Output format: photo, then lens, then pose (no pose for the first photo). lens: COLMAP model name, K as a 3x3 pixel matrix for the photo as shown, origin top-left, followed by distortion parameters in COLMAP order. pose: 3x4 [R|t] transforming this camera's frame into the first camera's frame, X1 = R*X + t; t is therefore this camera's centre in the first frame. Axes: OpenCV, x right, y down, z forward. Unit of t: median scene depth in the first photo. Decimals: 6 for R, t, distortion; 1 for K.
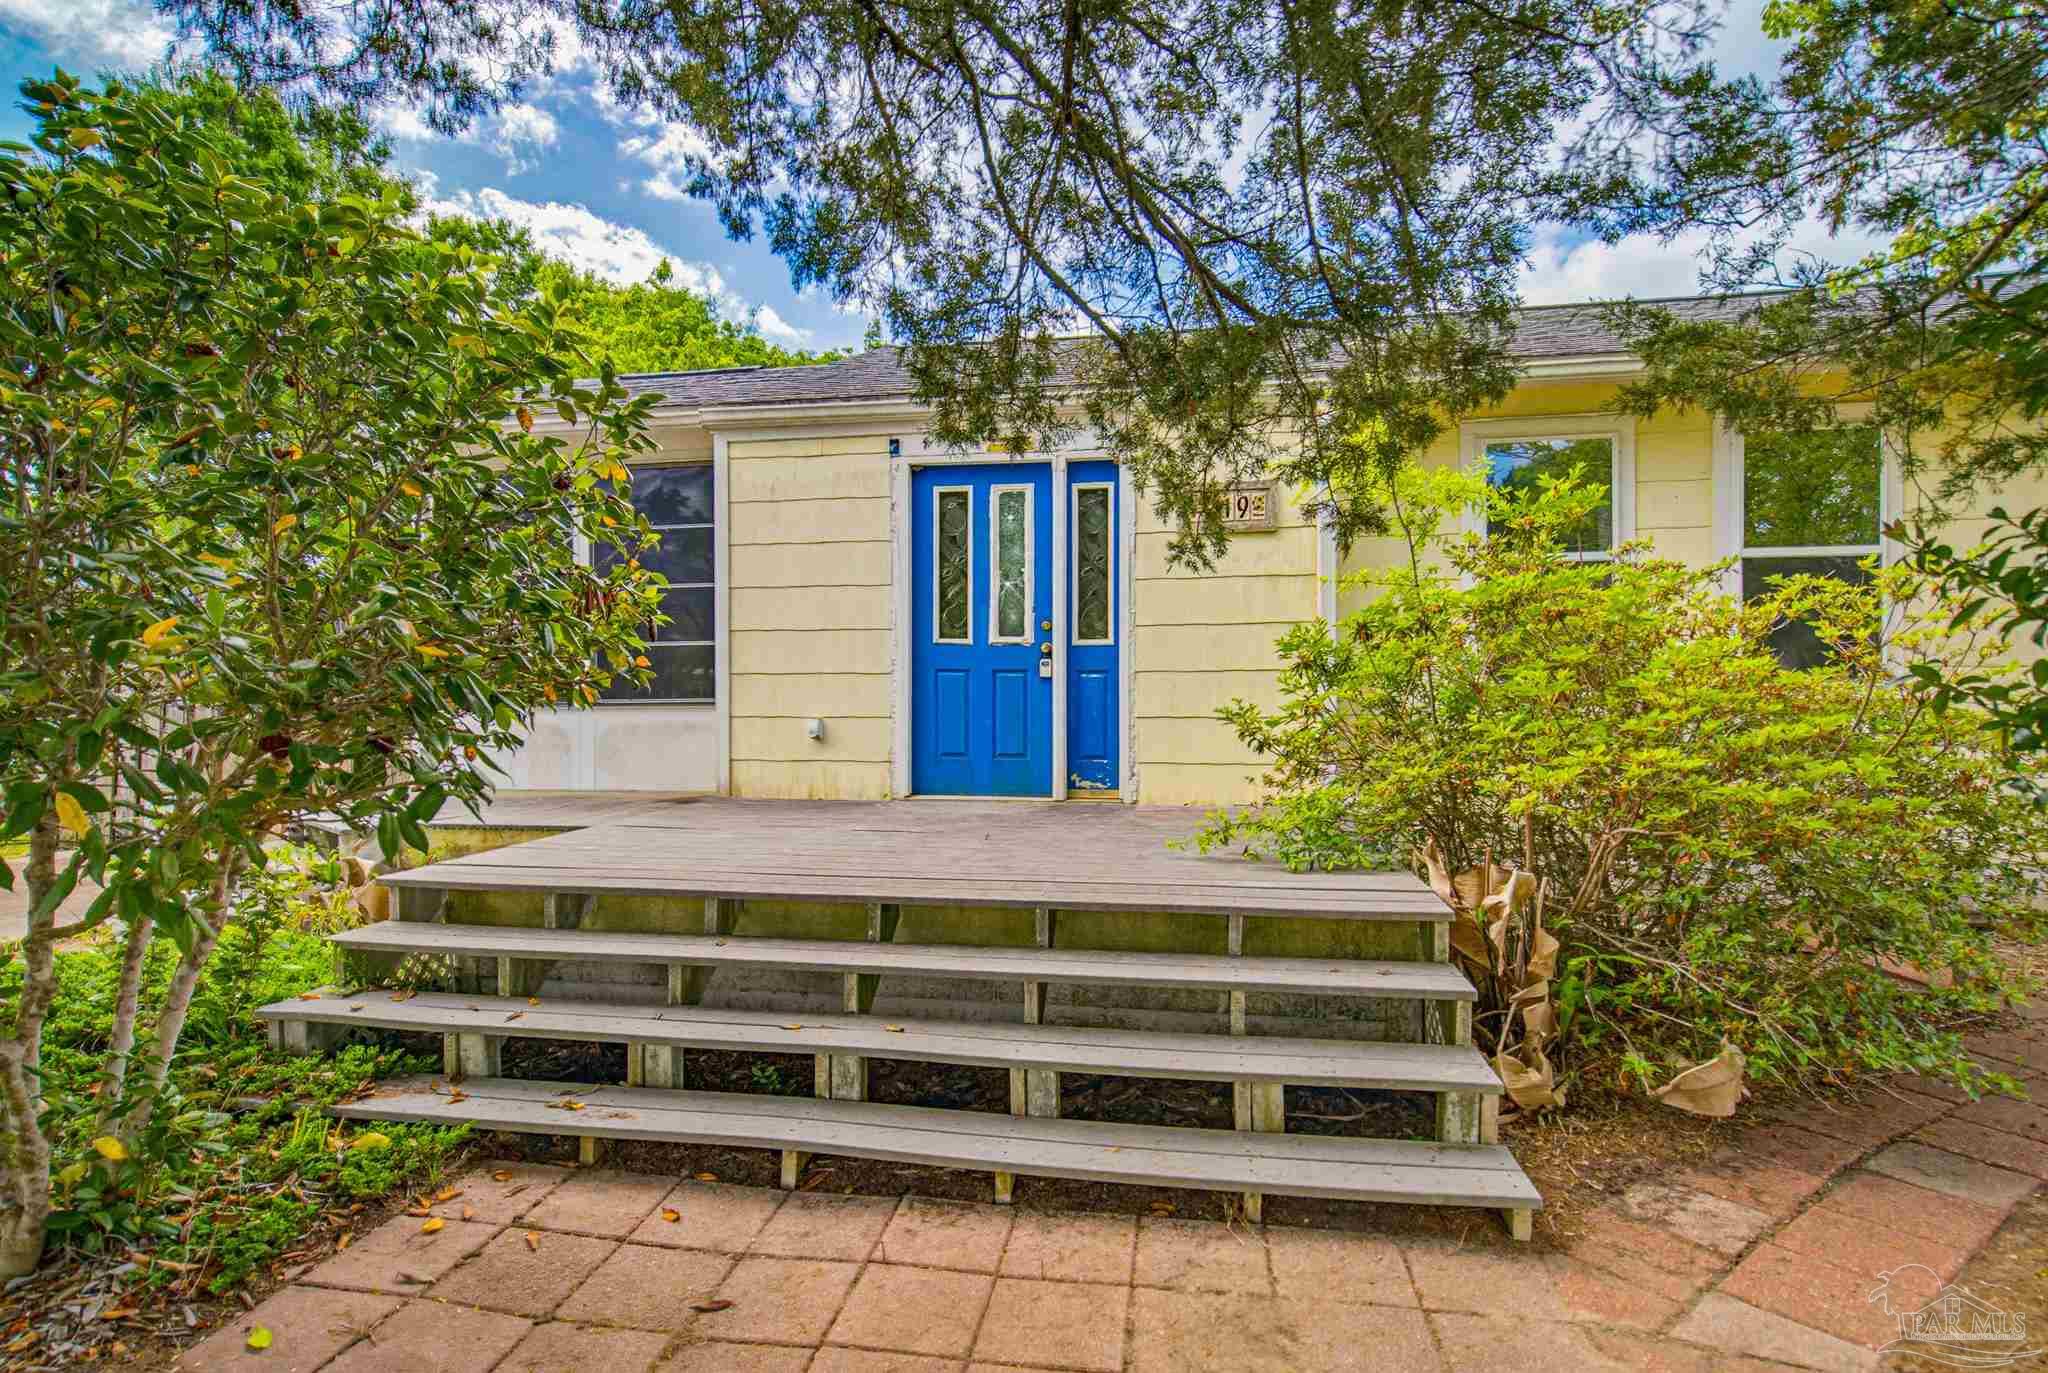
lens RADIAL K [[1008.1, 0, 1025.4], [0, 1008.1, 680.6], [0, 0, 1]] dist [-0.001658, 0.000227]
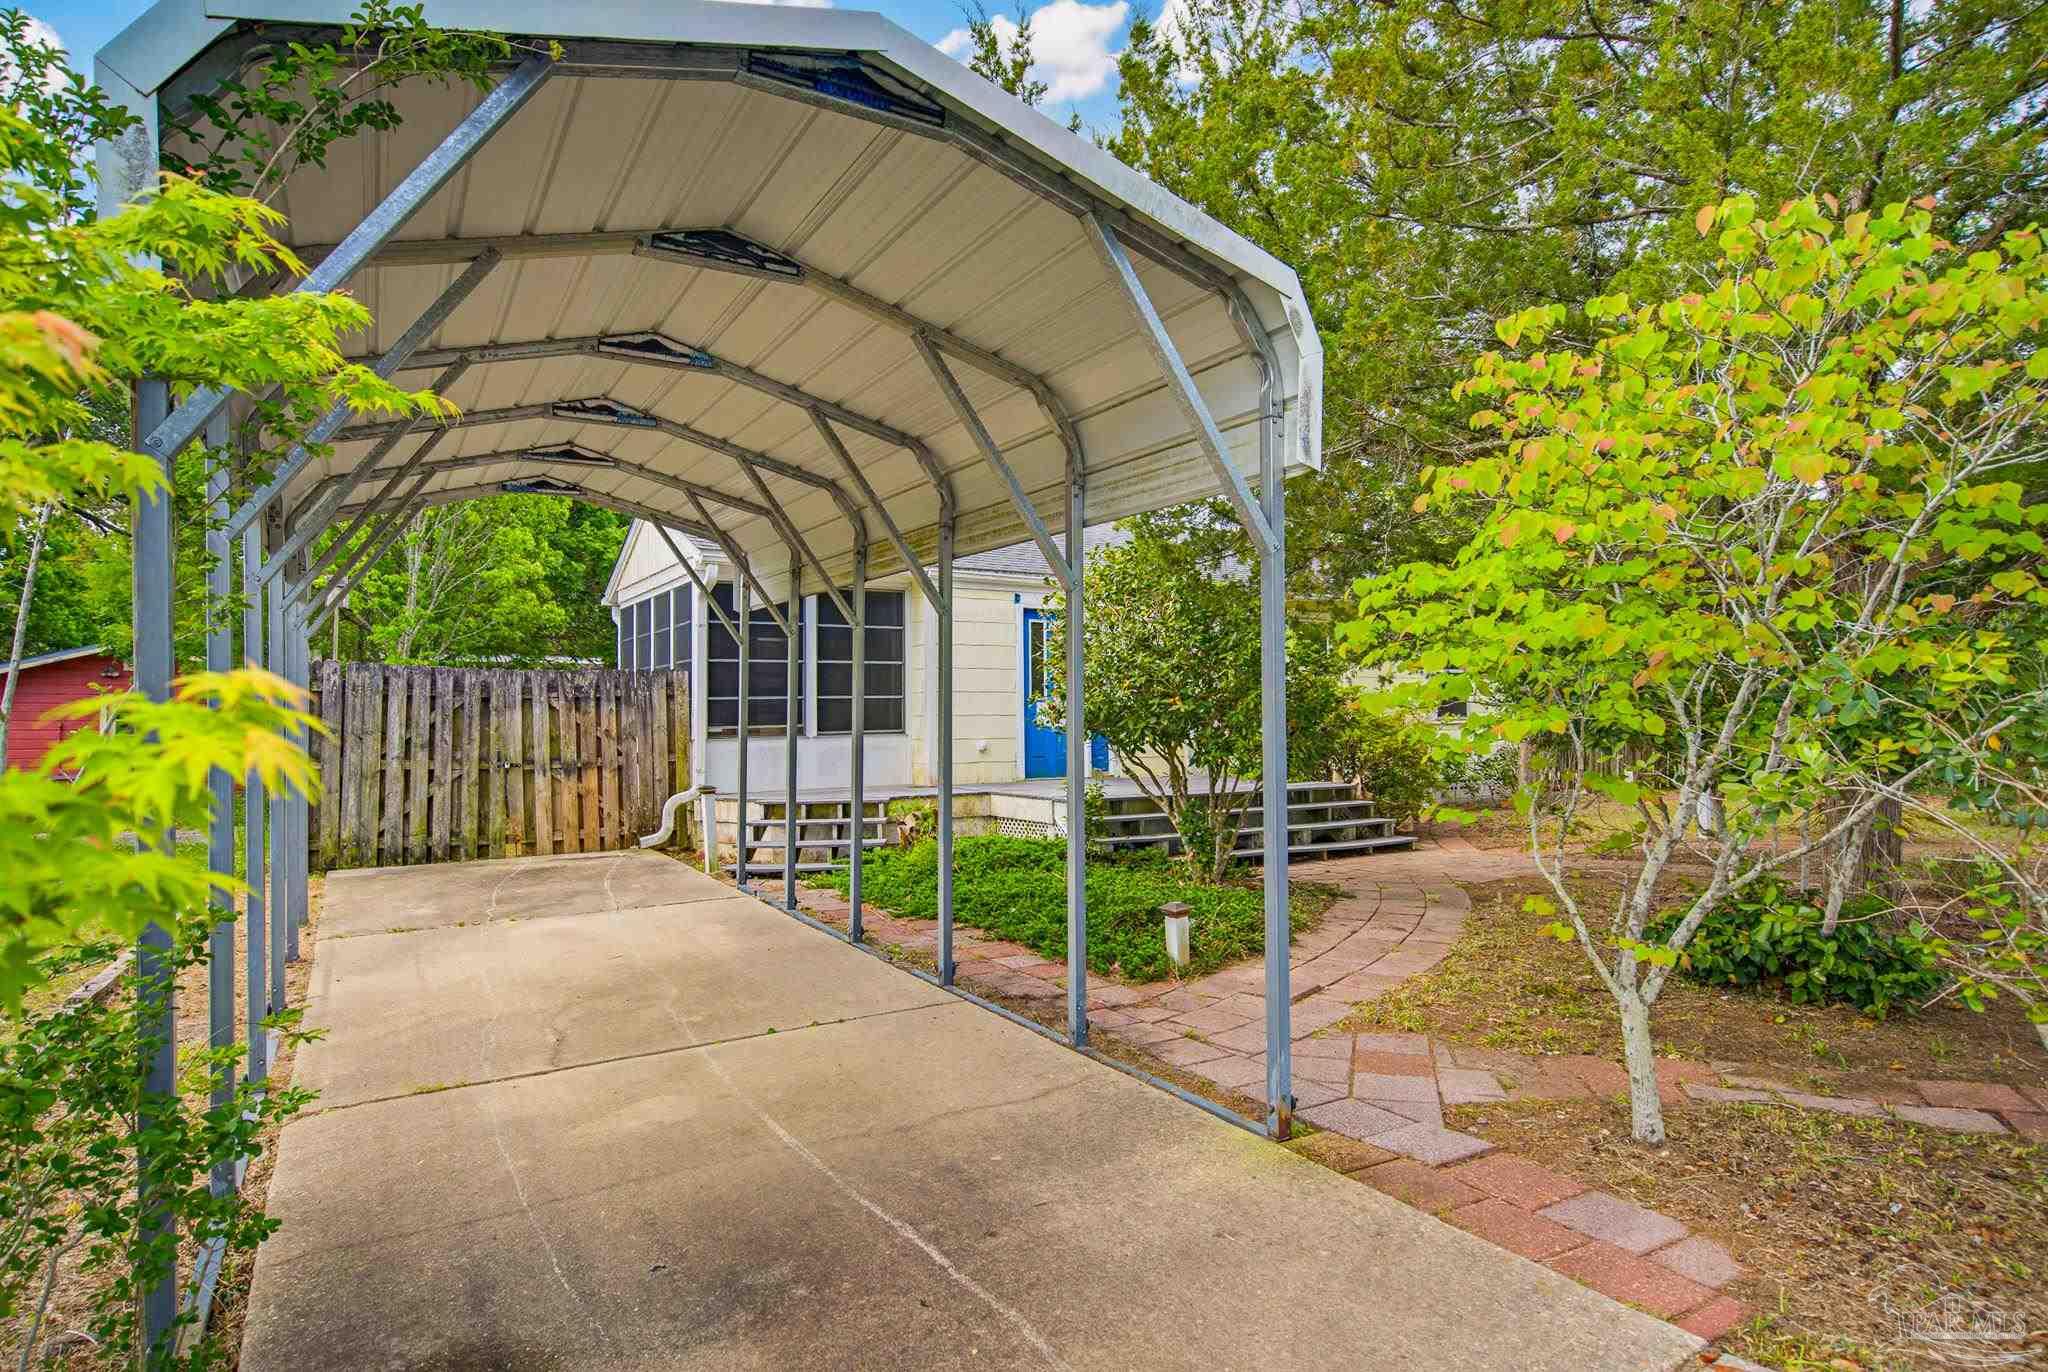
lens RADIAL K [[1031.5, 0, 1019.1], [0, 1031.5, 693.9], [0, 0, 1]] dist [0.002544, -0.001768]
pose [[0.769940, 0.015502, 0.637928, -1.379193], [0.007727, 0.999405, -0.033612, 0.017928], [-0.638069, 0.030808, 0.769362, -0.512063]]
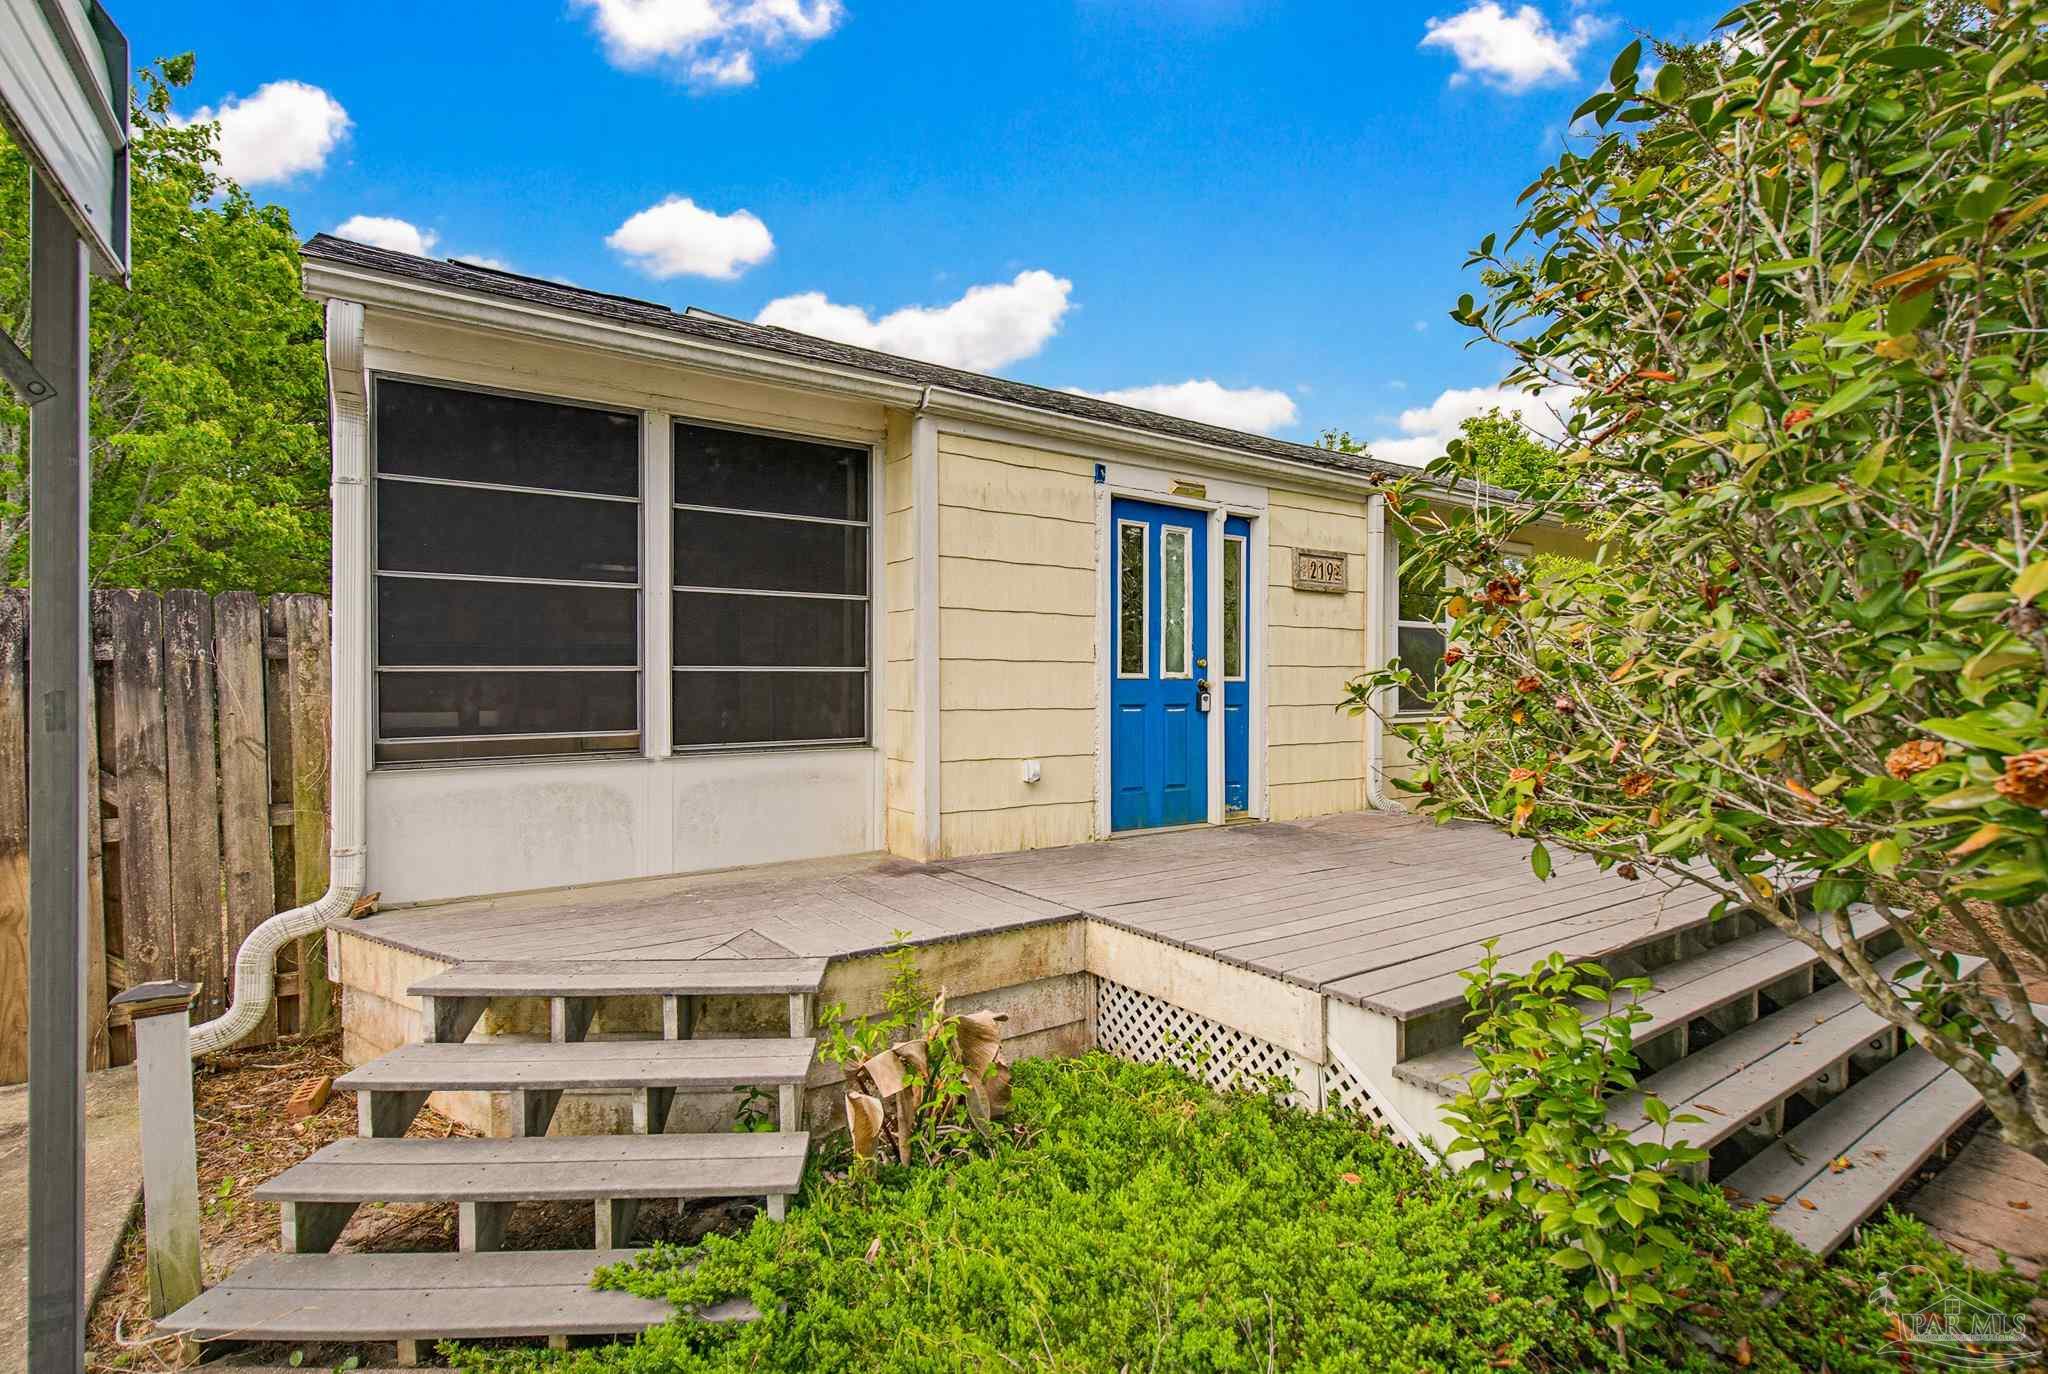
lens RADIAL K [[936.1, 0, 1025.2], [0, 936.1, 692.8], [0, 0, 1]] dist [0.004795, -0.003065]
pose [[0.732910, 0.002784, 0.680320, -0.784271], [-0.002818, 0.999995, -0.001056, -0.021111], [-0.680320, -0.001143, 0.732914, 0.396090]]
